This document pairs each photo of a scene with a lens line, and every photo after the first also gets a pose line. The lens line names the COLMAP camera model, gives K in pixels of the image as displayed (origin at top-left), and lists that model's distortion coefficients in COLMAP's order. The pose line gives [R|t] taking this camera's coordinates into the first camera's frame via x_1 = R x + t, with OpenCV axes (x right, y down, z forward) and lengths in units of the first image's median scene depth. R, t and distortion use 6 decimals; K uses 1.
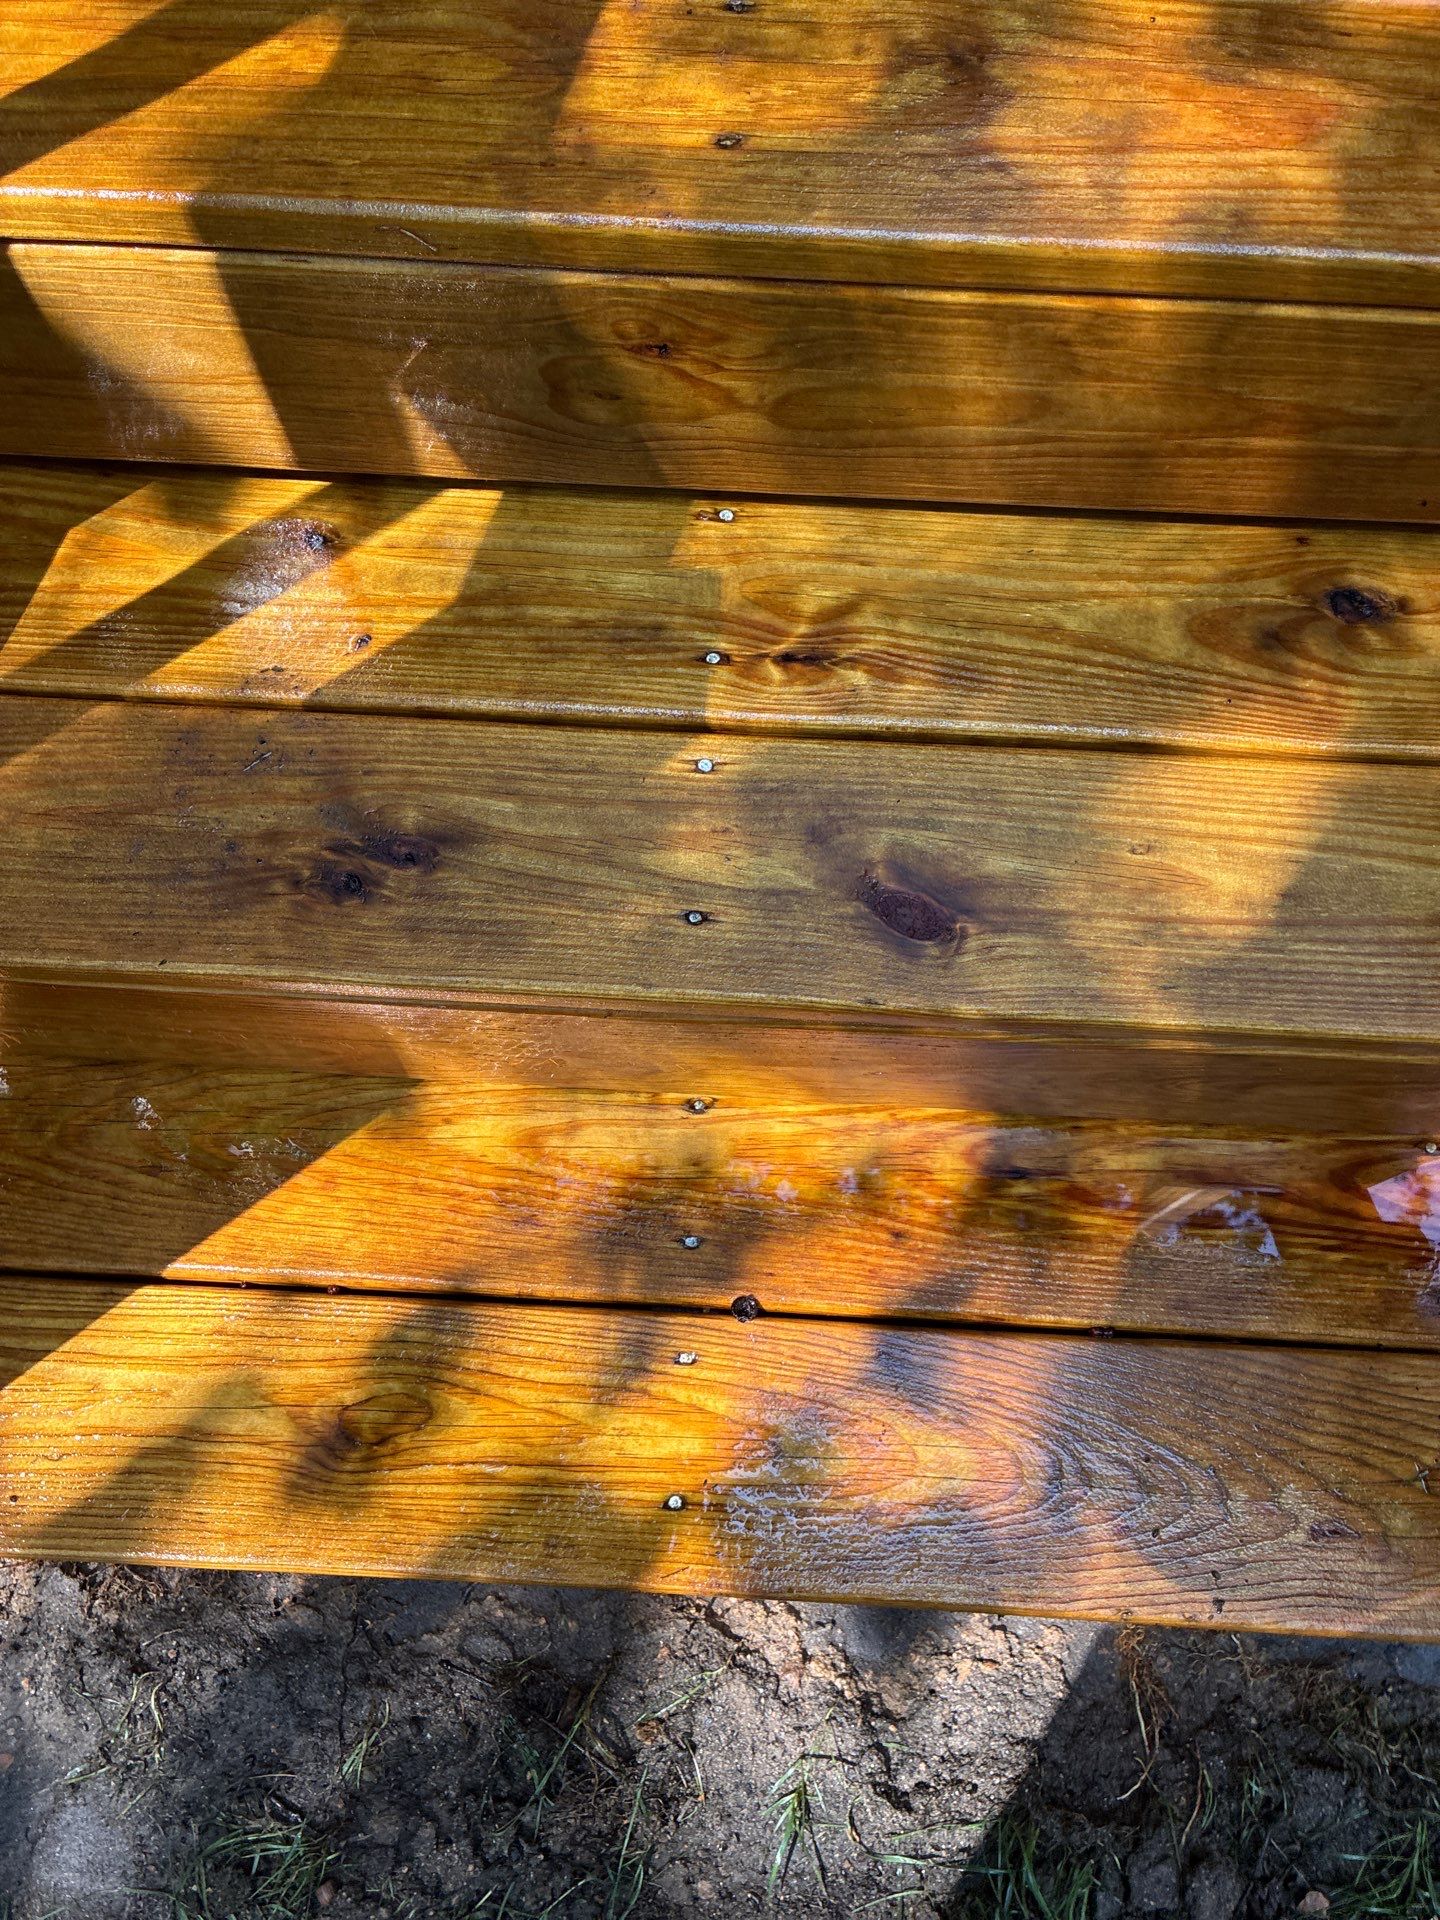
lens RADIAL K [[1503.3, 0, 720.0], [0, 1503.3, 960.0], [0, 0, 1]] dist [0.084372, -0.139672]
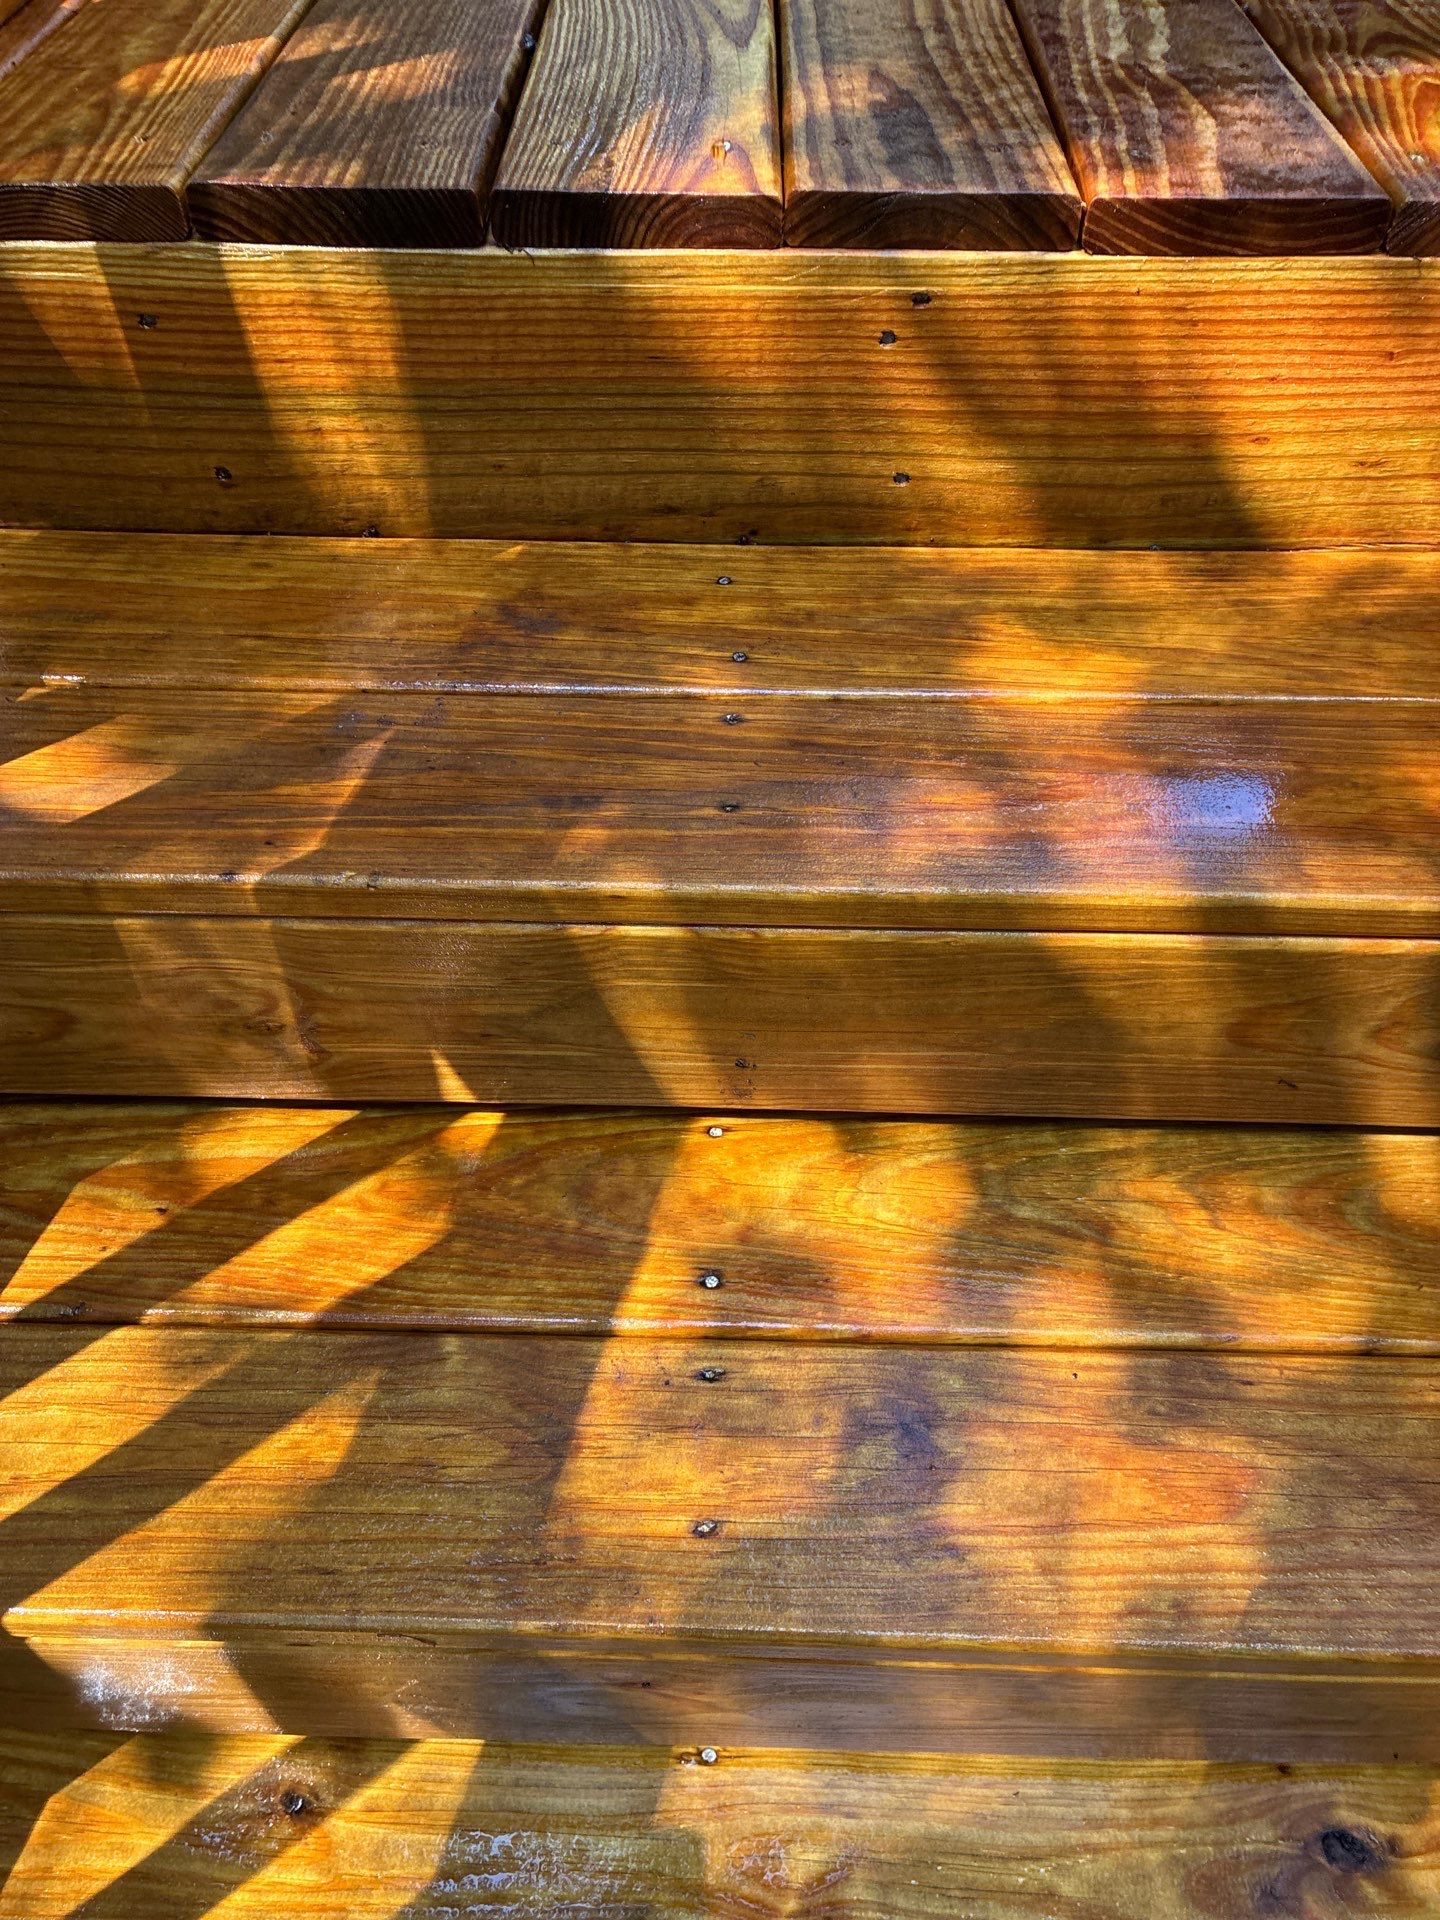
lens RADIAL K [[1483.3, 0, 714.3], [0, 1483.3, 964.8], [0, 0, 1]] dist [0.038749, -0.065049]
pose [[0.999539, -0.022798, 0.020030, -0.000194], [0.029131, 0.905790, -0.422724, -0.441914], [-0.008505, 0.423113, 0.906037, -0.142506]]
